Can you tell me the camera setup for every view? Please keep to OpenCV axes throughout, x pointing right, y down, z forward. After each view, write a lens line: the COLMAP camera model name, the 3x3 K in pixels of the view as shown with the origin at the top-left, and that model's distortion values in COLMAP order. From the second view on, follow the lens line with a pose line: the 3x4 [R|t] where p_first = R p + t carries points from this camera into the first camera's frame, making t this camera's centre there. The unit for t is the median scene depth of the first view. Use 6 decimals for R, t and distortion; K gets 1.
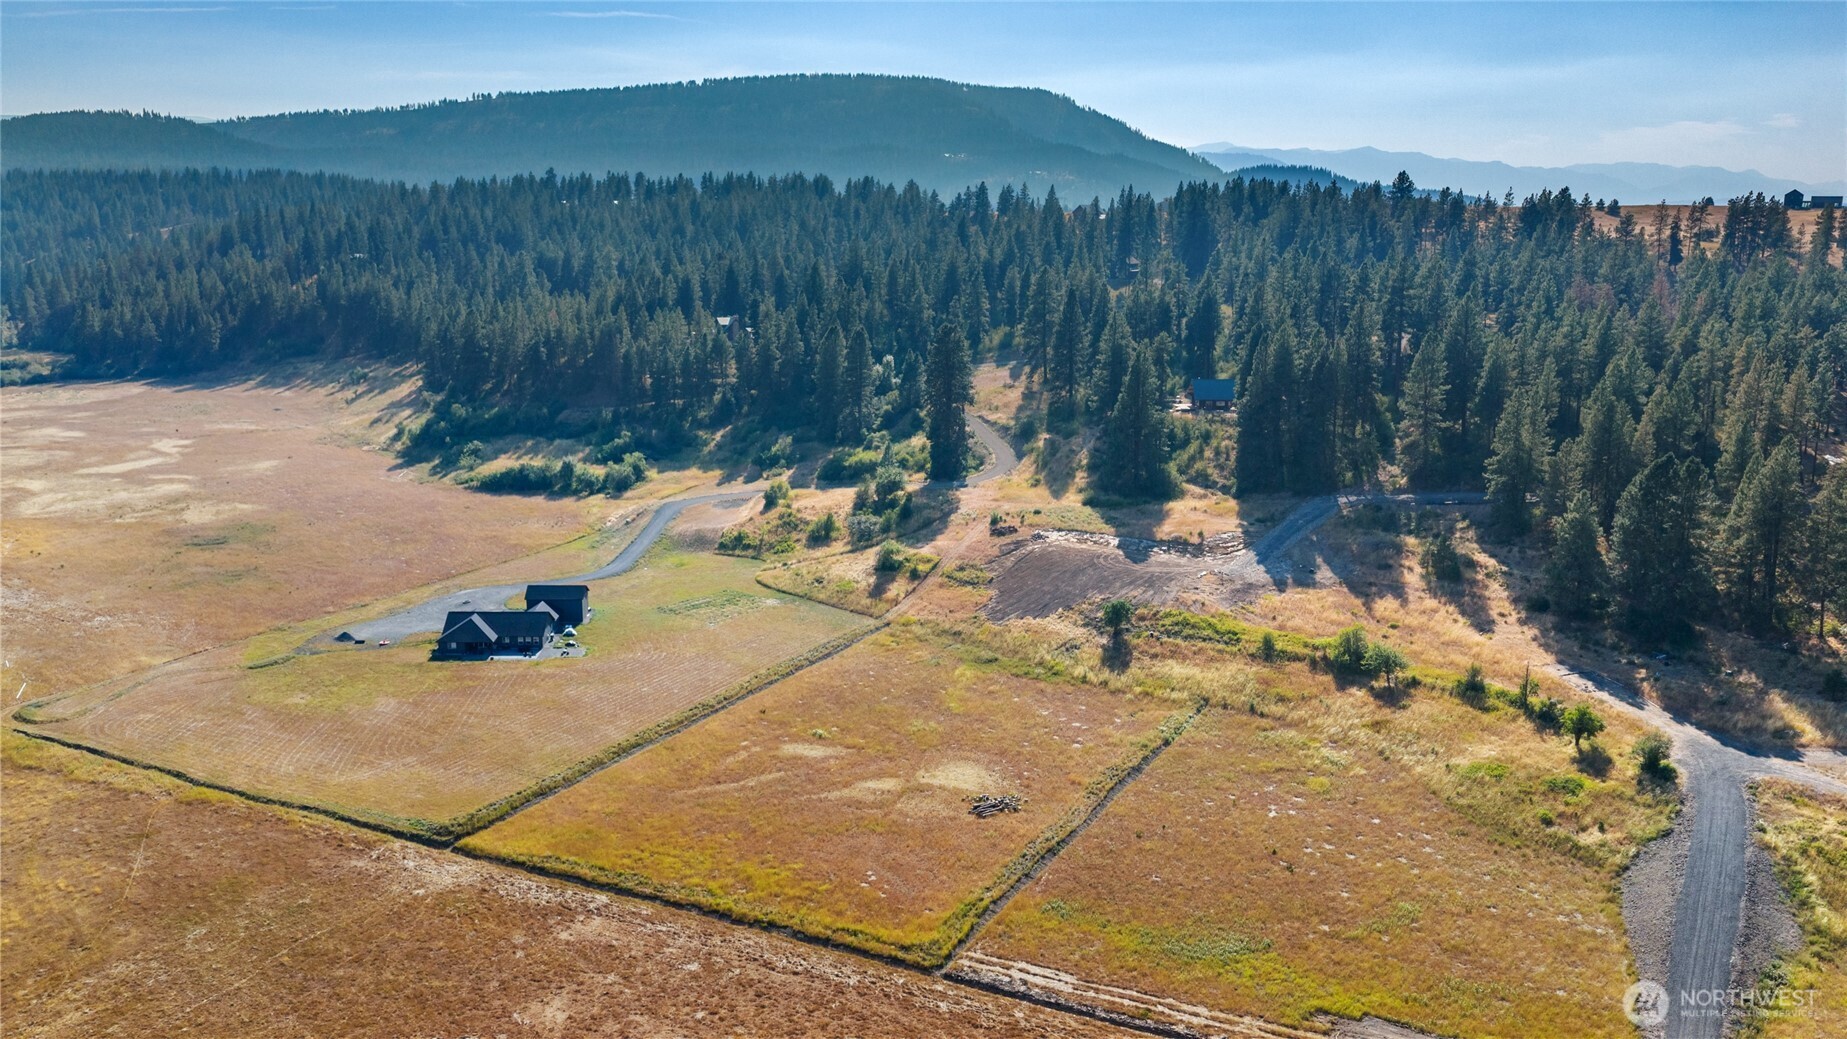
lens RADIAL K [[1504.1, 0, 930.3], [0, 1504.1, 511.8], [0, 0, 1]] dist [0.068303, -0.136872]
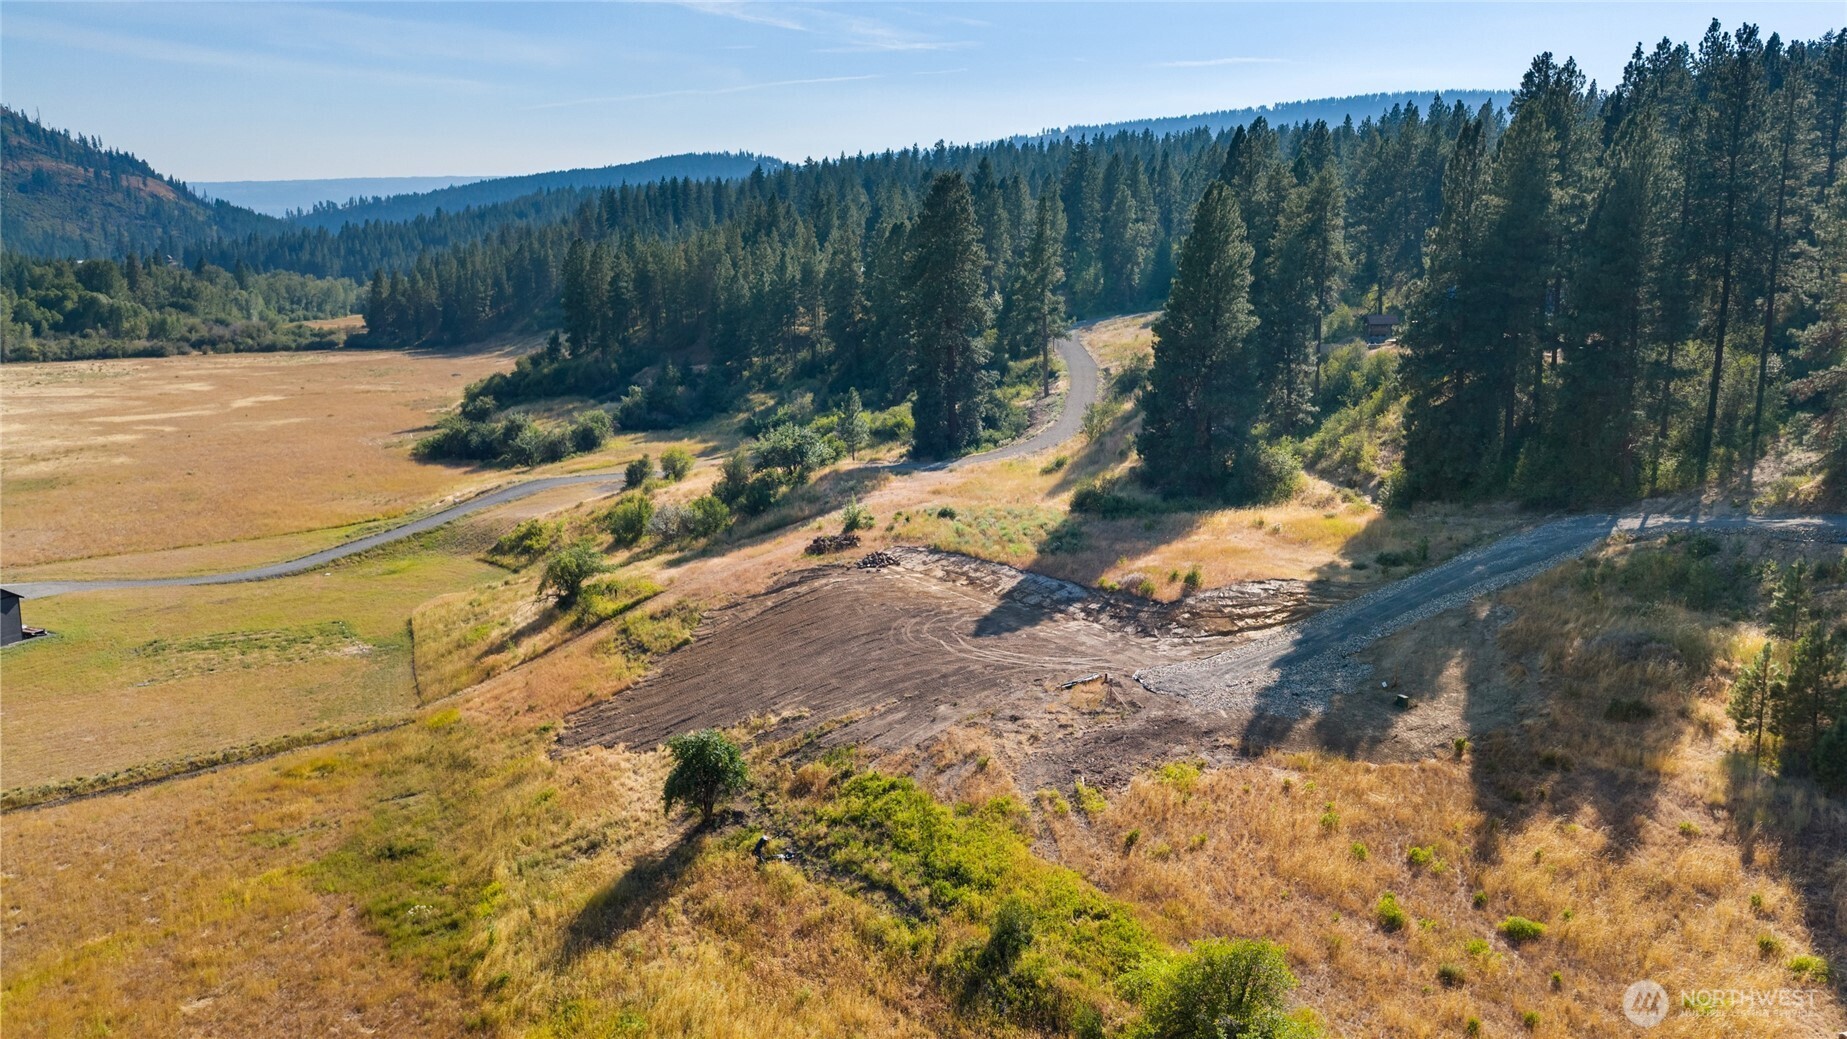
lens RADIAL K [[1504.1, 0, 930.3], [0, 1504.1, 511.8], [0, 0, 1]] dist [0.068303, -0.136872]
pose [[0.926903, 0.057764, -0.370828, 0.265479], [-0.068123, 0.997566, -0.014887, 0.007579], [0.369065, 0.039061, 0.928582, 0.604294]]
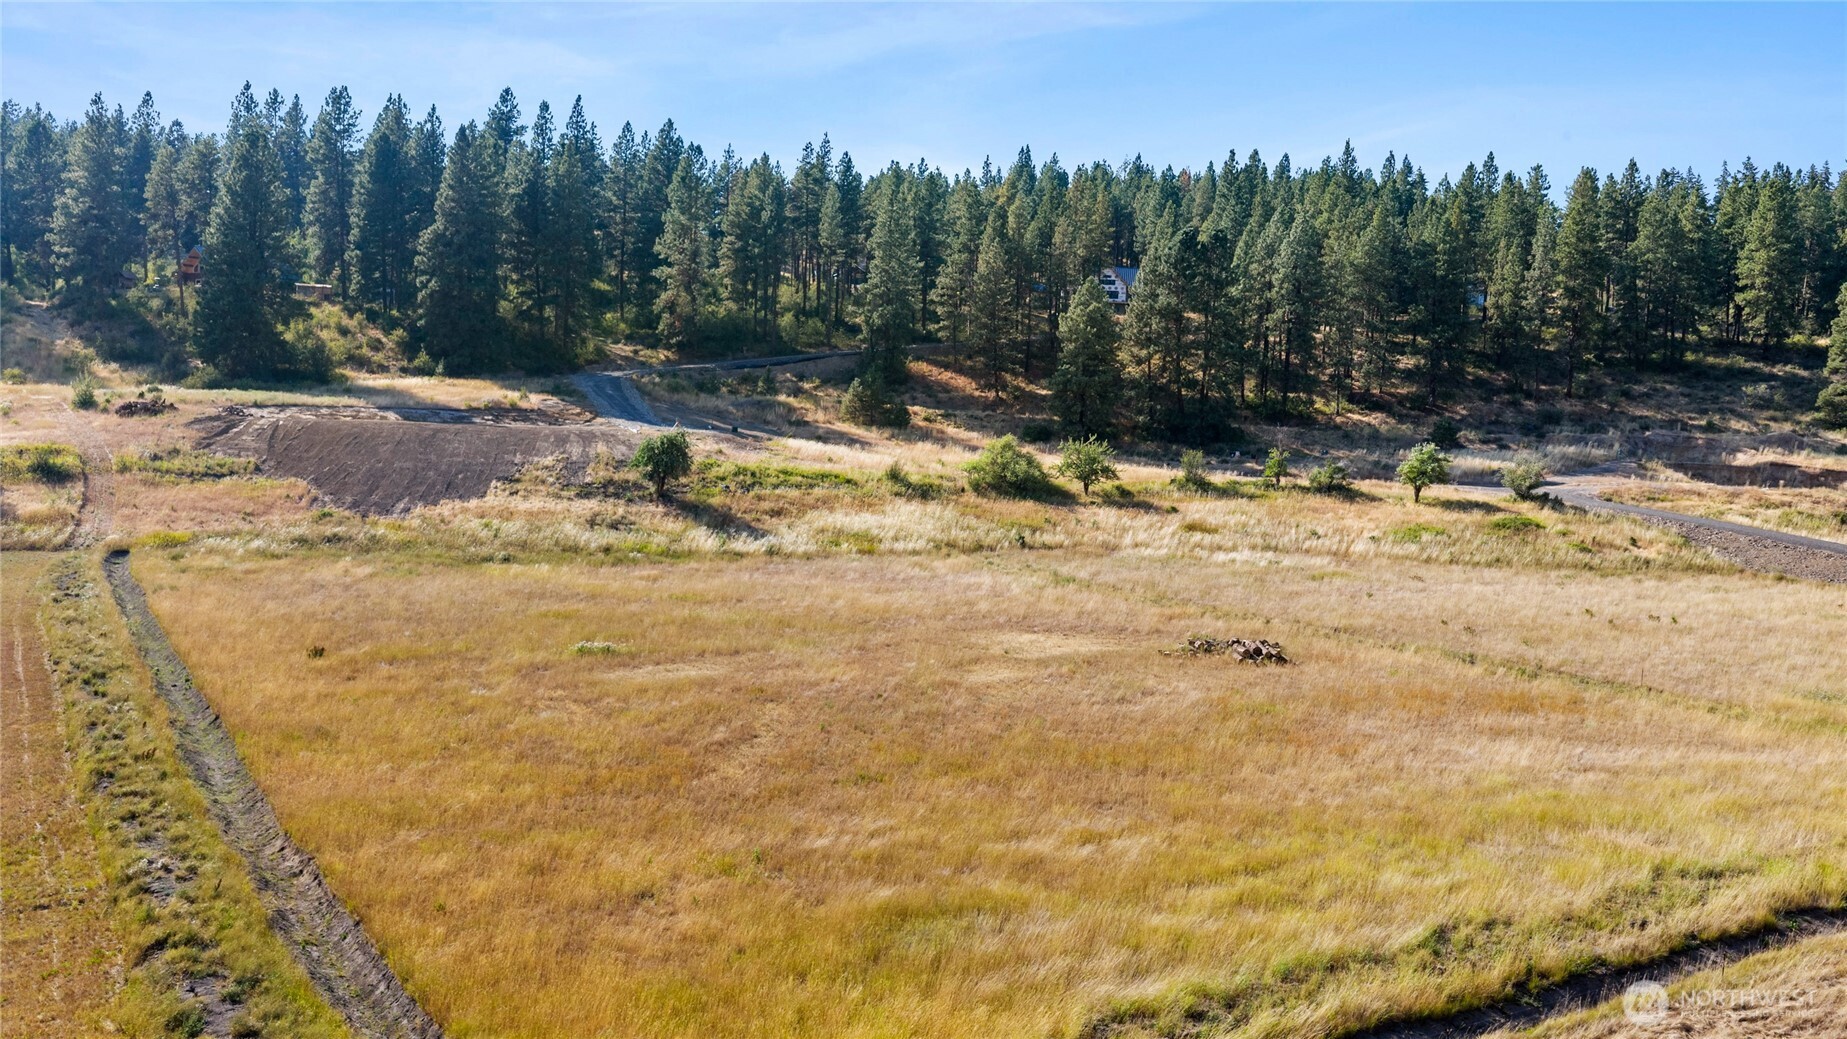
lens RADIAL K [[1504.1, 0, 930.3], [0, 1504.1, 511.8], [0, 0, 1]] dist [0.068303, -0.136872]
pose [[0.515185, -0.042997, 0.856000, -0.255305], [0.143661, 0.988943, -0.036789, 0.105797], [-0.844953, 0.141927, 0.515666, 0.565911]]
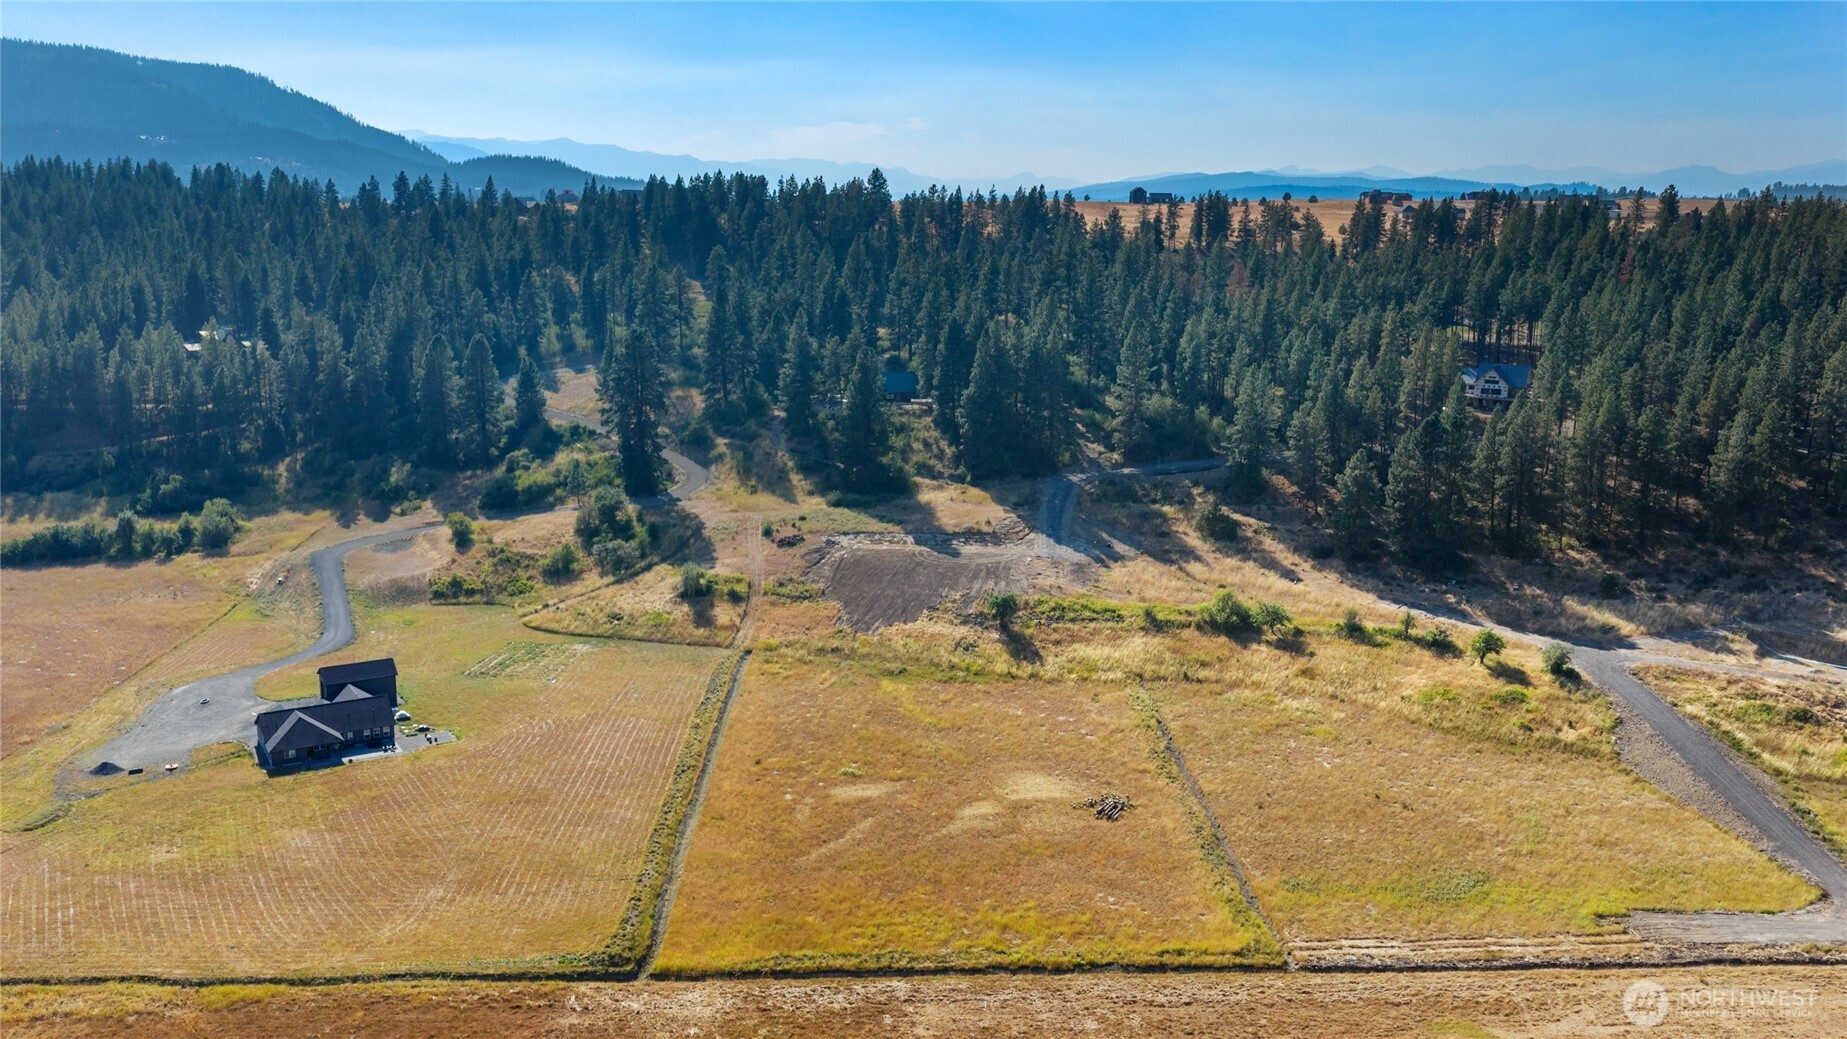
lens RADIAL K [[1504.1, 0, 930.3], [0, 1504.1, 511.8], [0, 0, 1]] dist [0.068303, -0.136872]
pose [[0.873021, -0.098235, 0.477686, -0.349028], [0.095374, 0.994980, 0.030310, -0.027868], [-0.478265, 0.019097, 0.878008, 0.116558]]
